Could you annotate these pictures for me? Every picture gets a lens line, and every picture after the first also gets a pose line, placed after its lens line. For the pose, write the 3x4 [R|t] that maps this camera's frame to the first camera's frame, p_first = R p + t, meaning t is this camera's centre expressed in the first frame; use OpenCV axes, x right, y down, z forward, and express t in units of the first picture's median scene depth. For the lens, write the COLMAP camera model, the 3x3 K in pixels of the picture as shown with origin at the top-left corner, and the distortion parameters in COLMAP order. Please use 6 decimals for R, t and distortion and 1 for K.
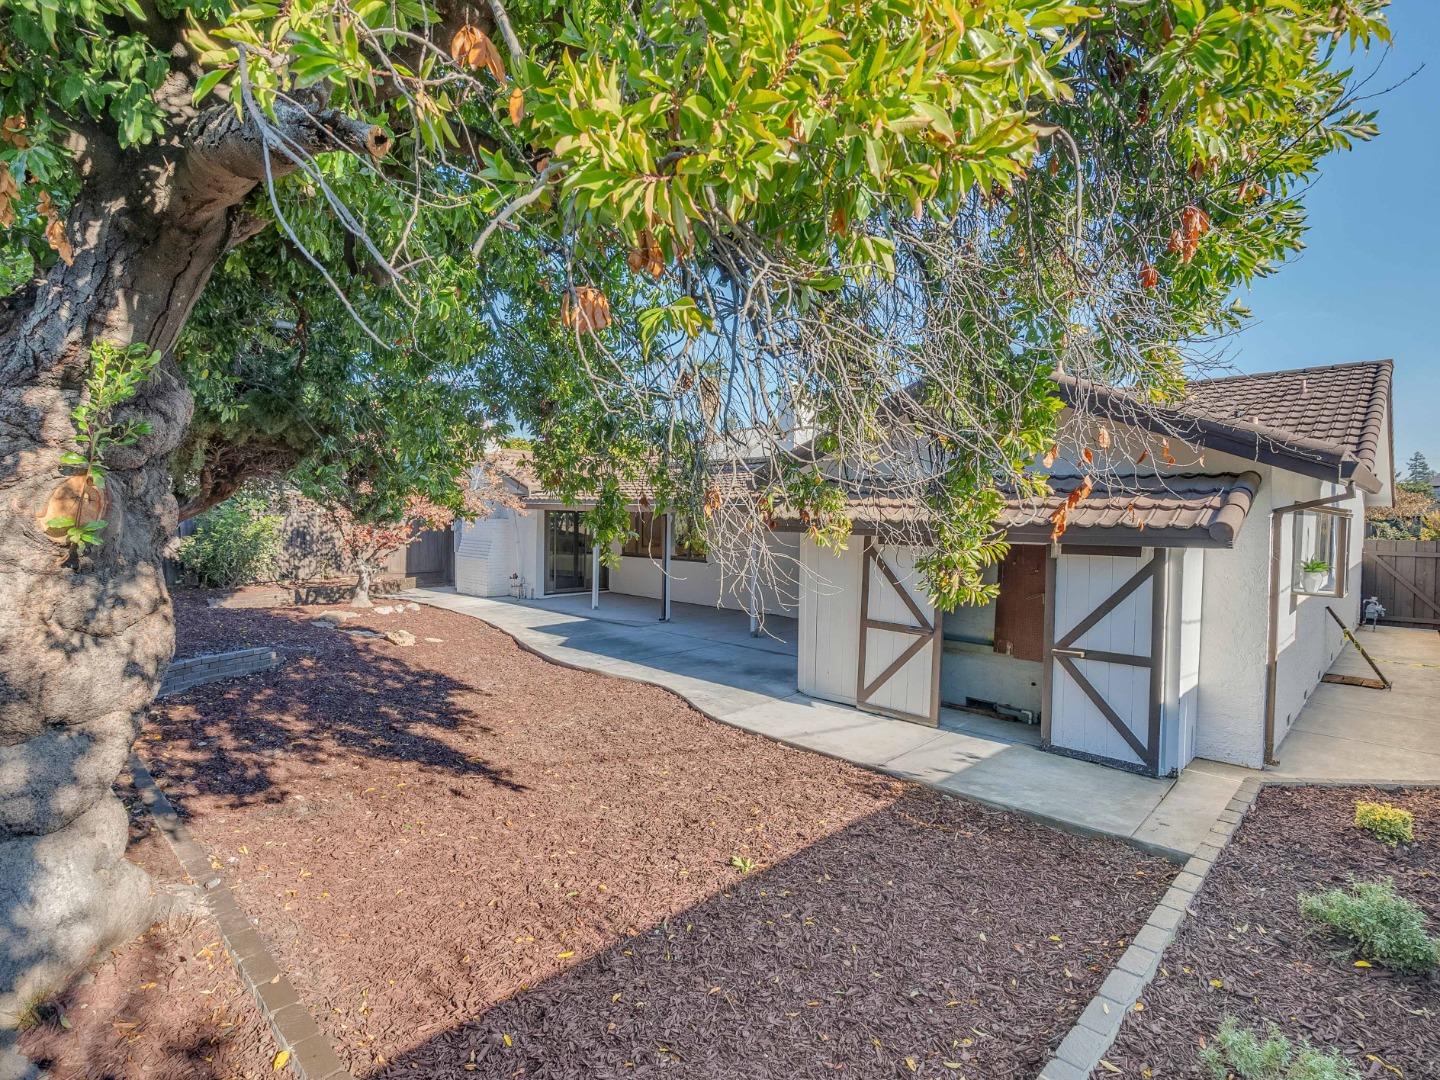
lens RADIAL K [[734.4, 0, 716.1], [0, 734.4, 537.0], [0, 0, 1]] dist [0.000077, 0.000703]
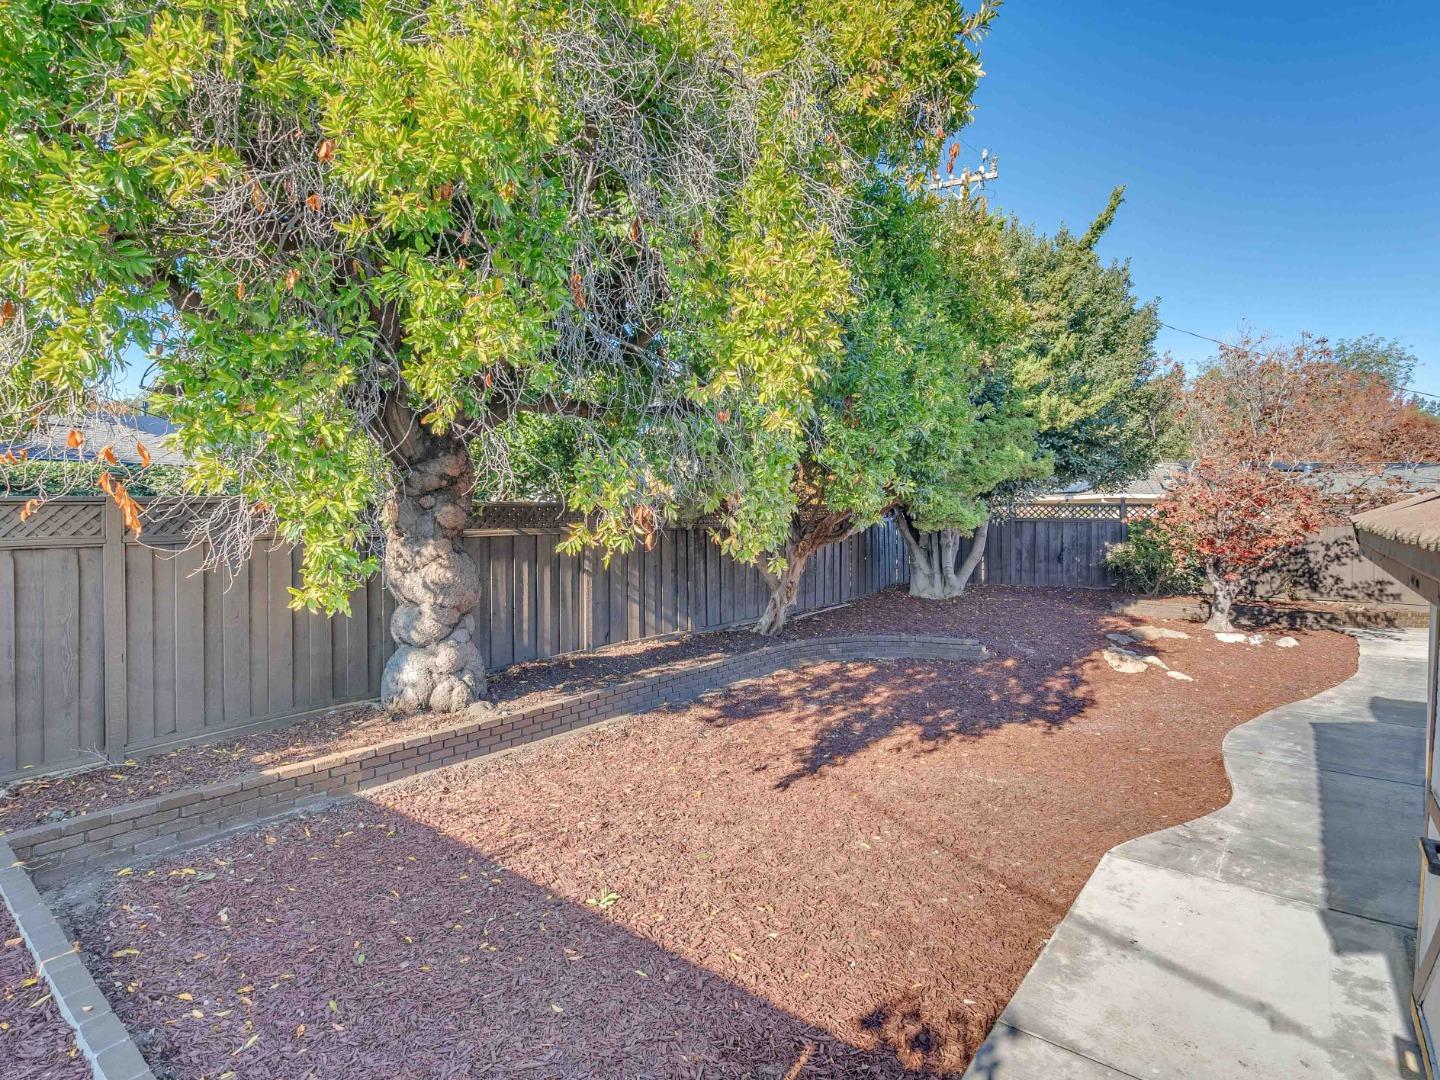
lens RADIAL K [[734.4, 0, 716.1], [0, 734.4, 537.0], [0, 0, 1]] dist [0.000077, 0.000703]
pose [[0.088289, 0.014700, -0.995986, 0.611722], [-0.031739, 0.999425, 0.011937, -0.008555], [0.995589, 0.030558, 0.088705, 0.683524]]
